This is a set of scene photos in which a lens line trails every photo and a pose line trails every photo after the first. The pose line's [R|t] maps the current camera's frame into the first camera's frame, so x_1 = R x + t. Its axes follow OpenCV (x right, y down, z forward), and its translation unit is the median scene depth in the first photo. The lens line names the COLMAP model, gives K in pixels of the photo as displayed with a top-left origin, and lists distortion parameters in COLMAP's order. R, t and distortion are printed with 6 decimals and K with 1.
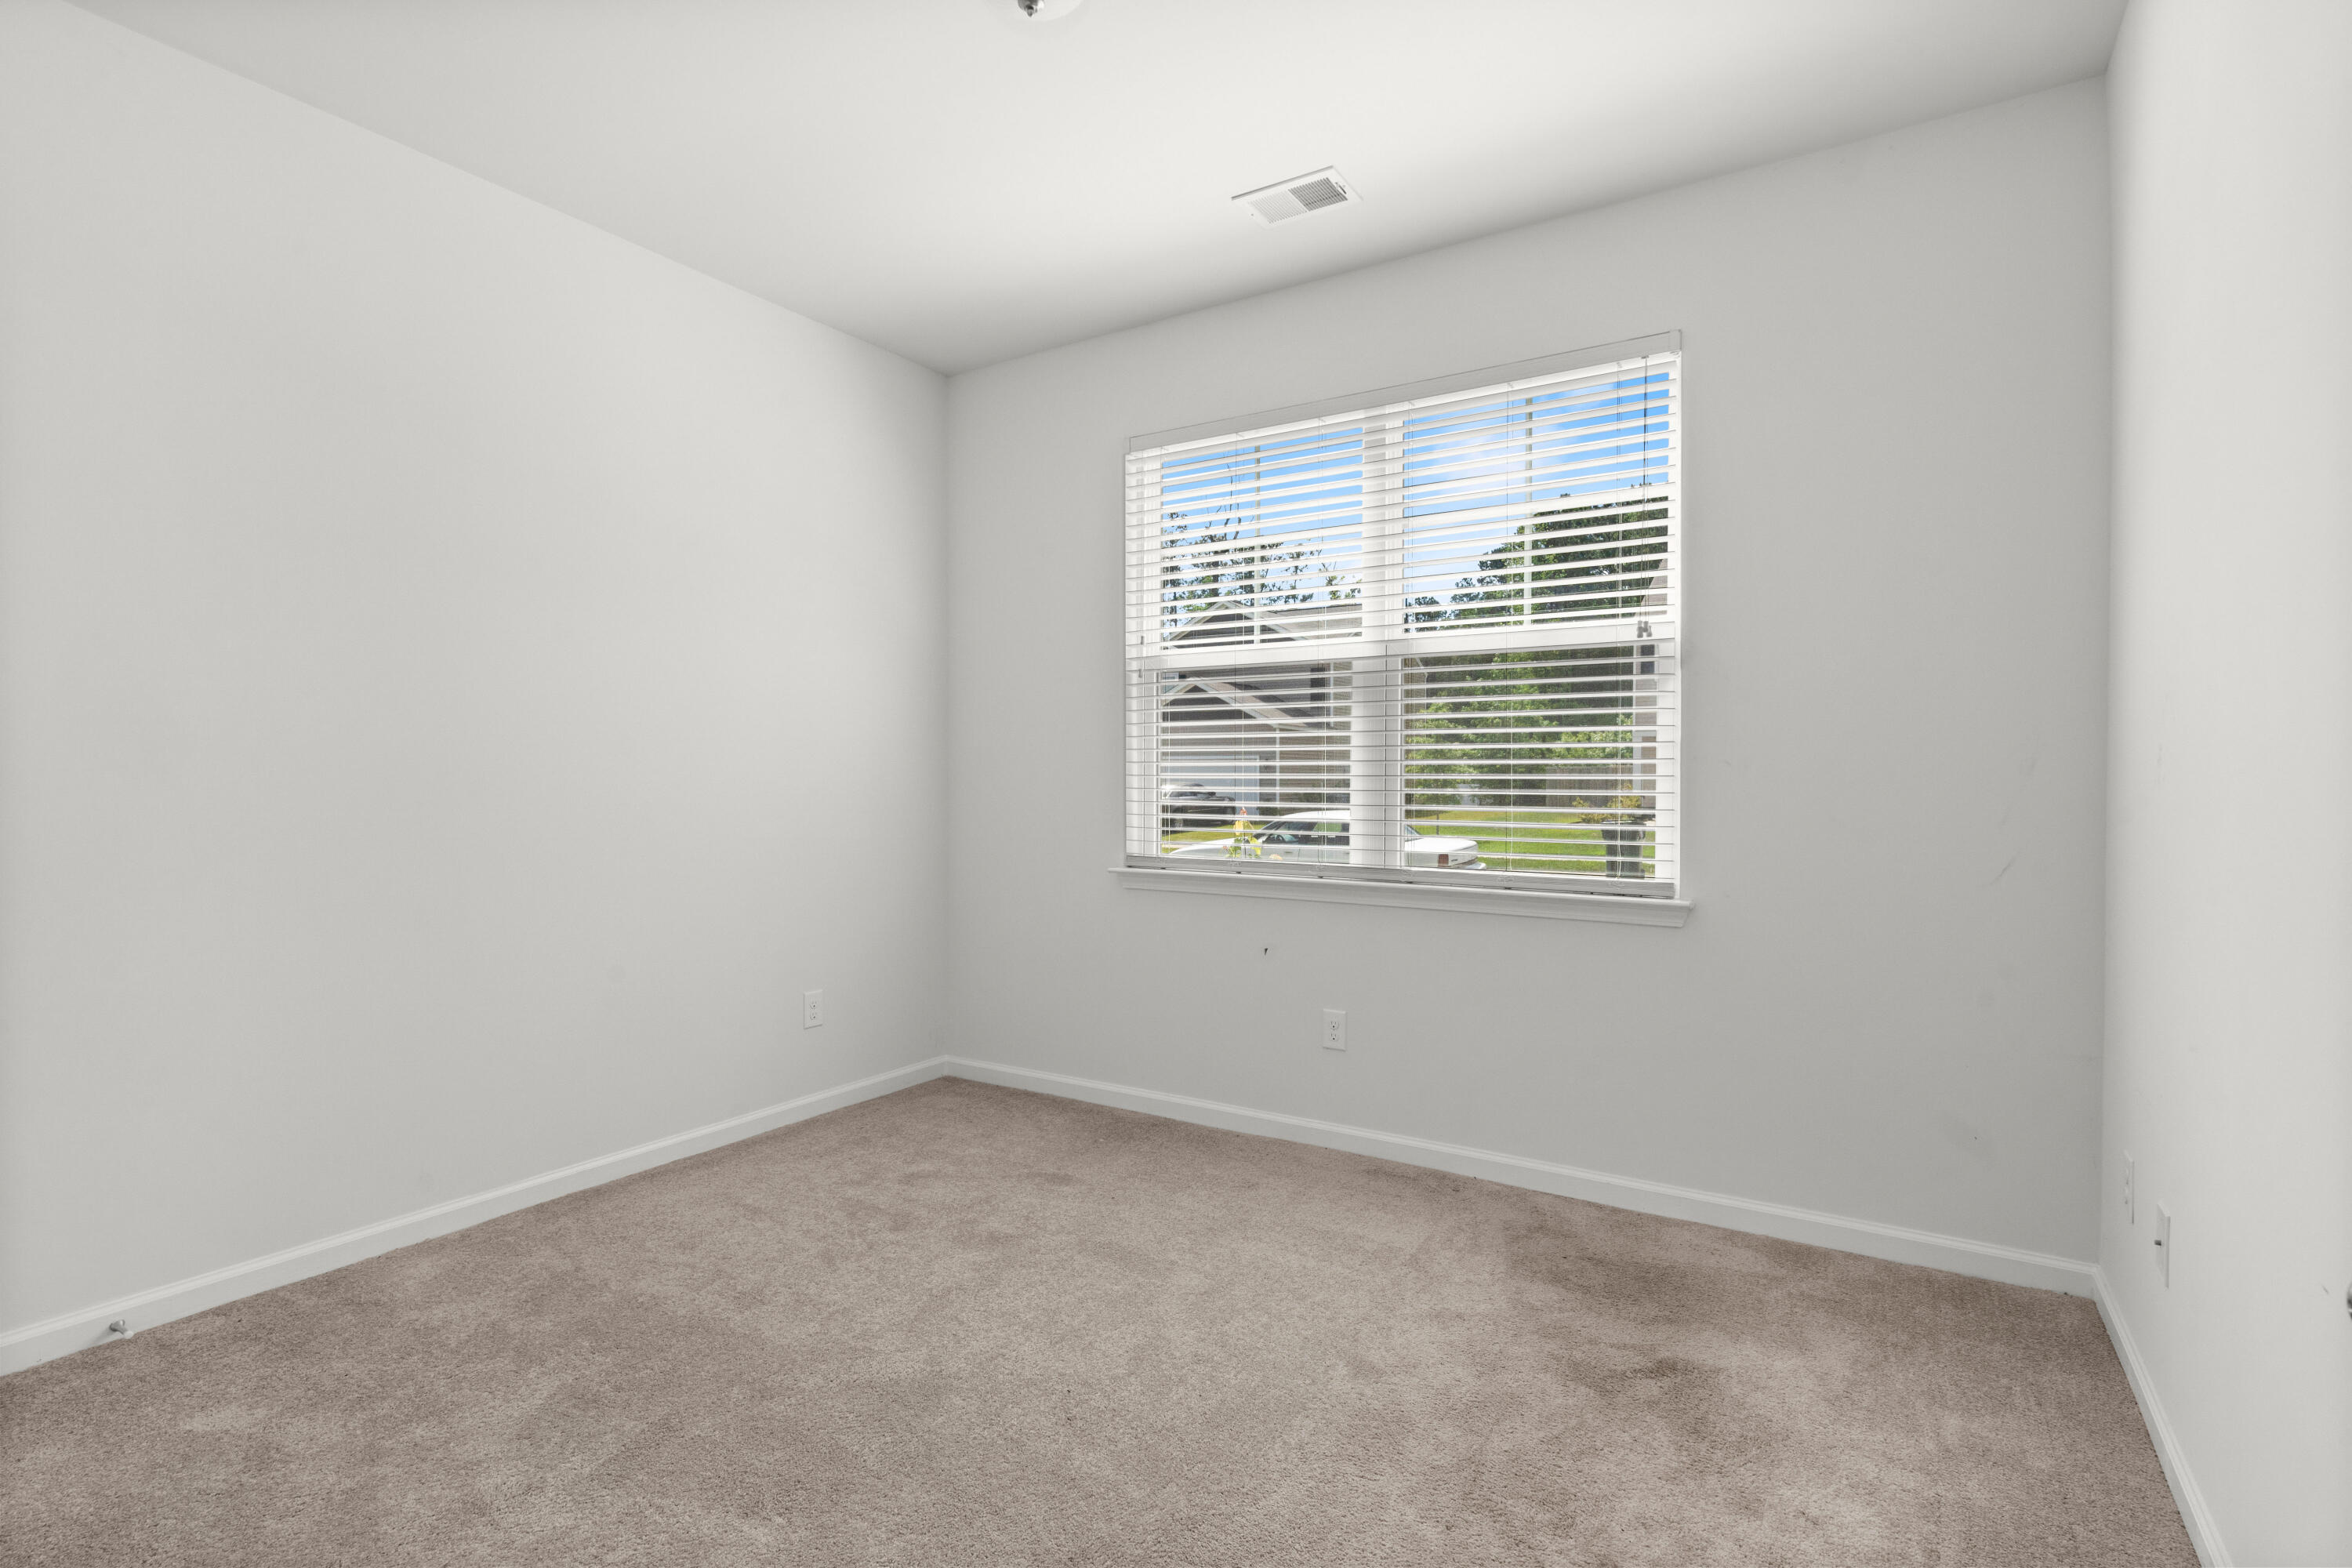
lens RADIAL K [[1080.5, 0, 1184.4], [0, 1080.5, 774.6], [0, 0, 1]] dist [-0.000635, -0.000113]
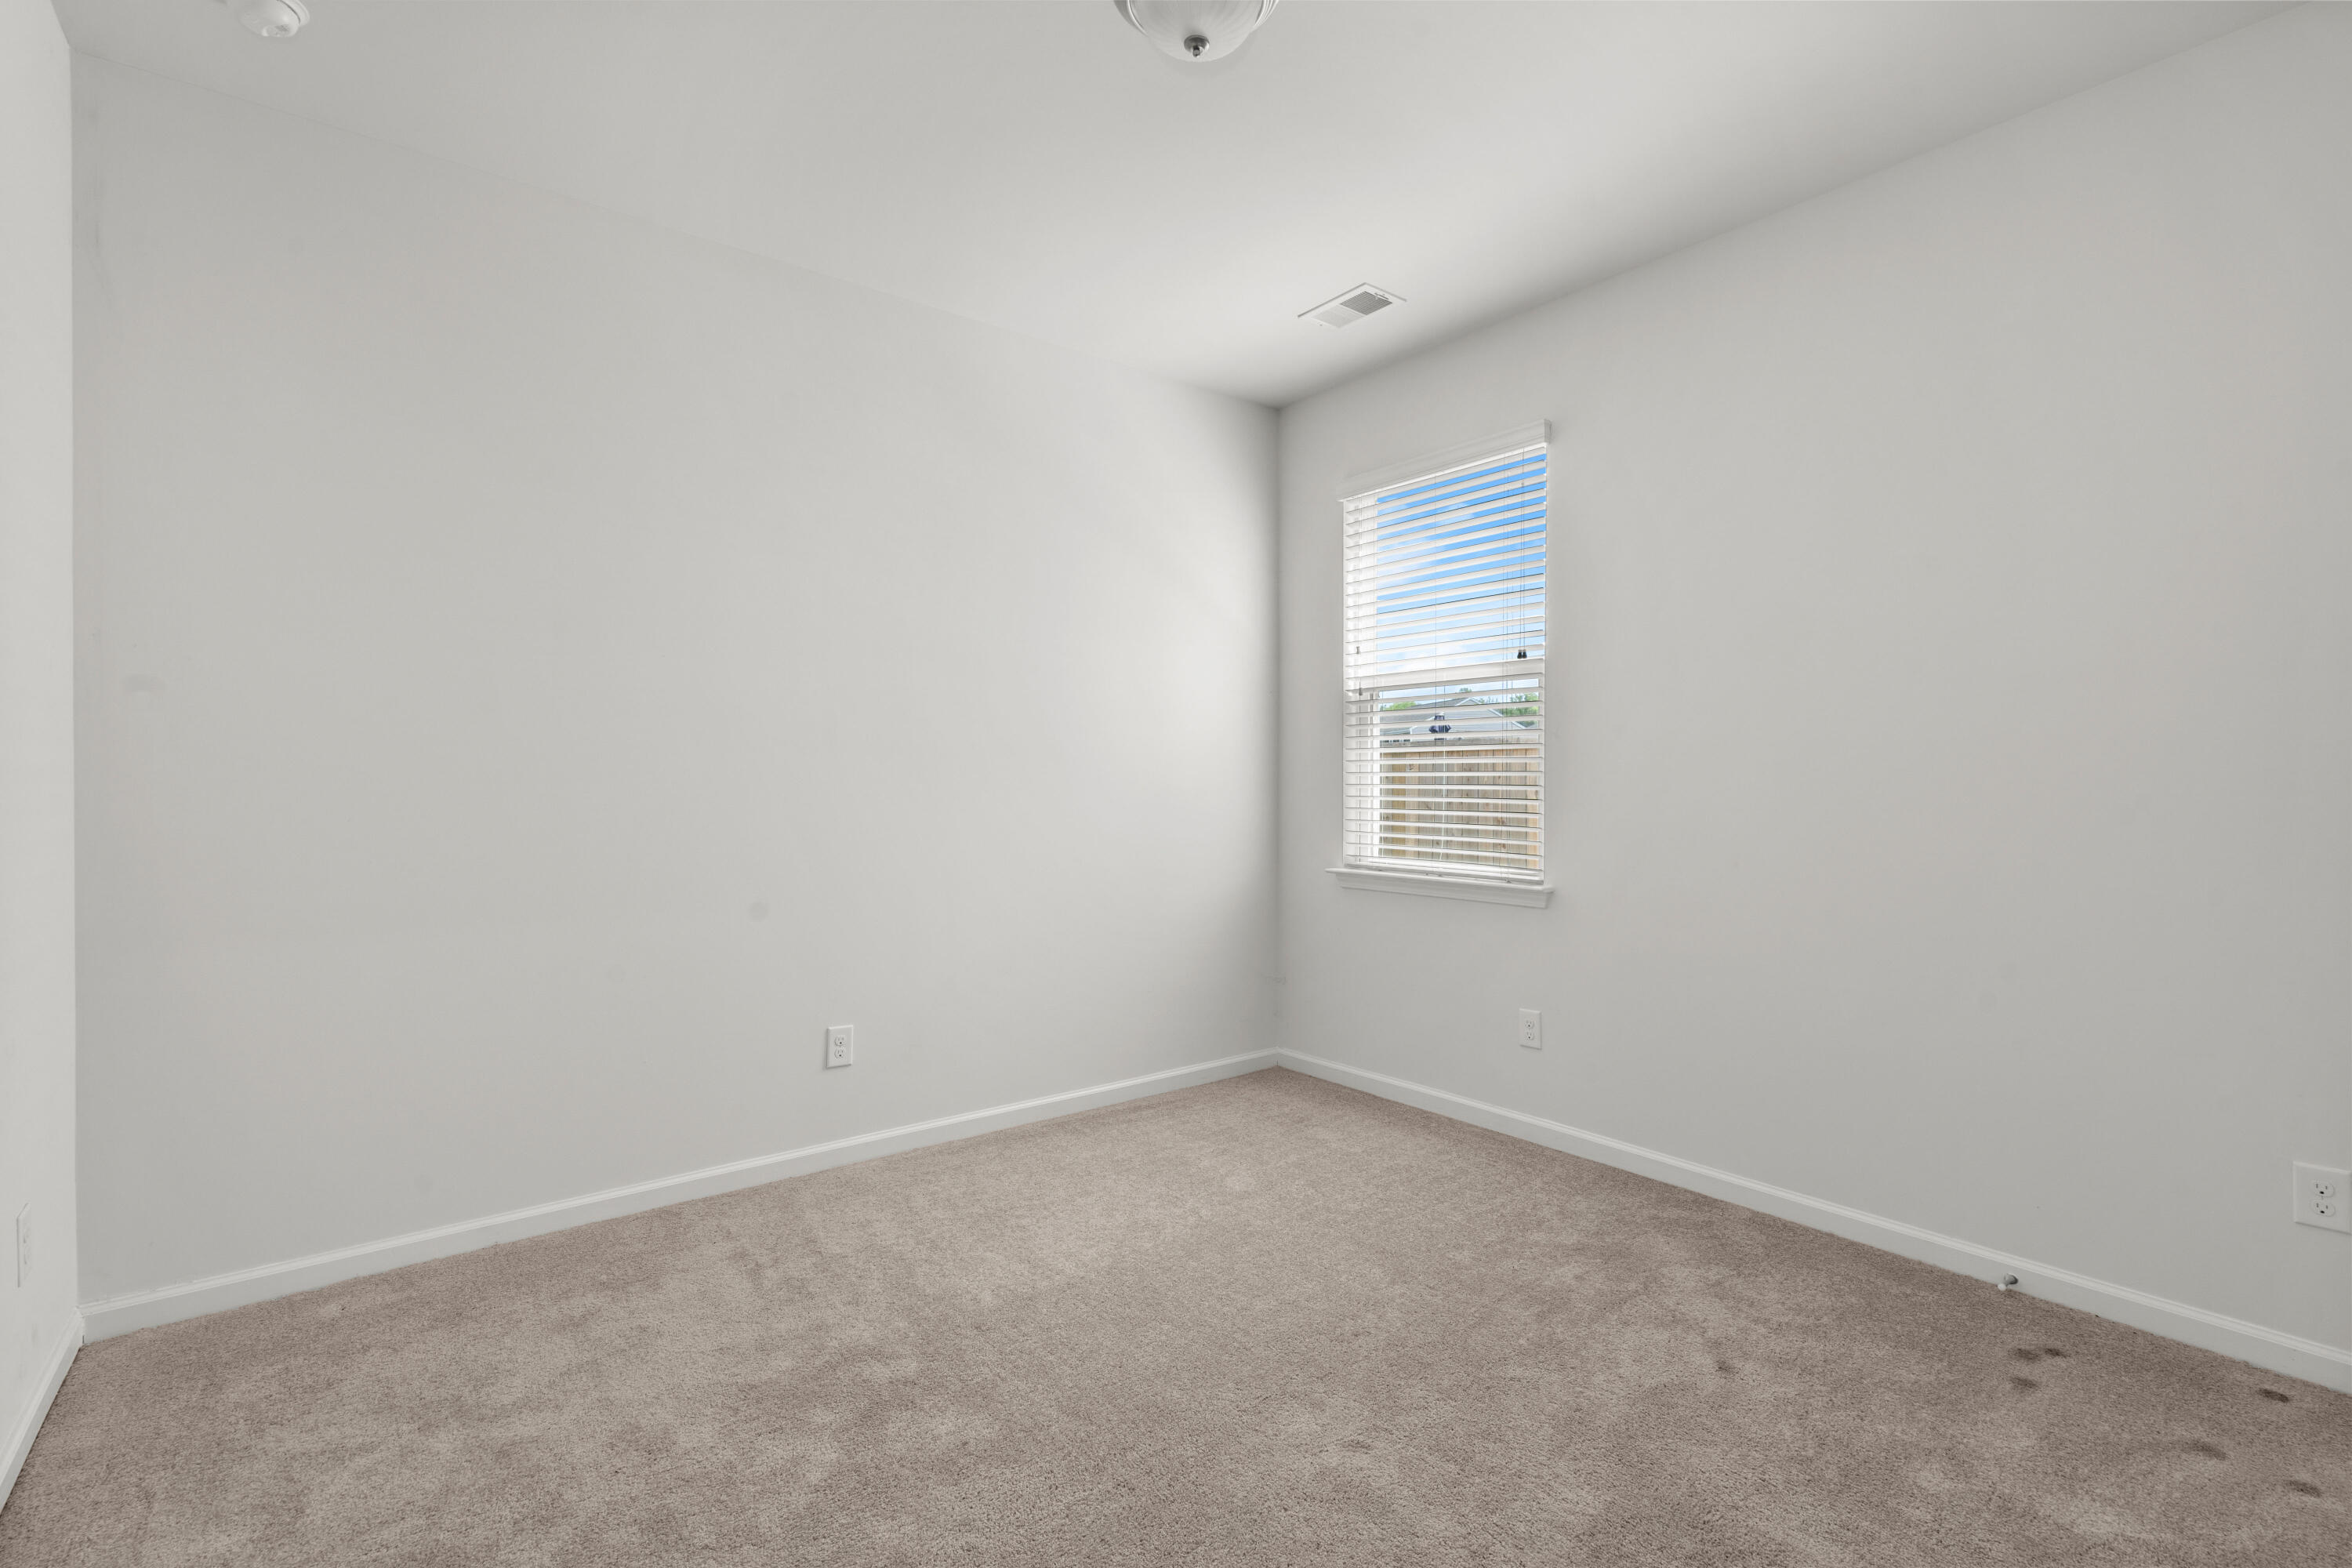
lens RADIAL K [[1063.4, 0, 1166.9], [0, 1063.4, 779.6], [0, 0, 1]] dist [0.000433, 0.000735]
pose [[0.938734, 0.003211, -0.344629, 0.319125], [-0.004726, 0.999983, -0.003557, 0.001185], [0.344611, 0.004968, 0.938732, -0.186169]]
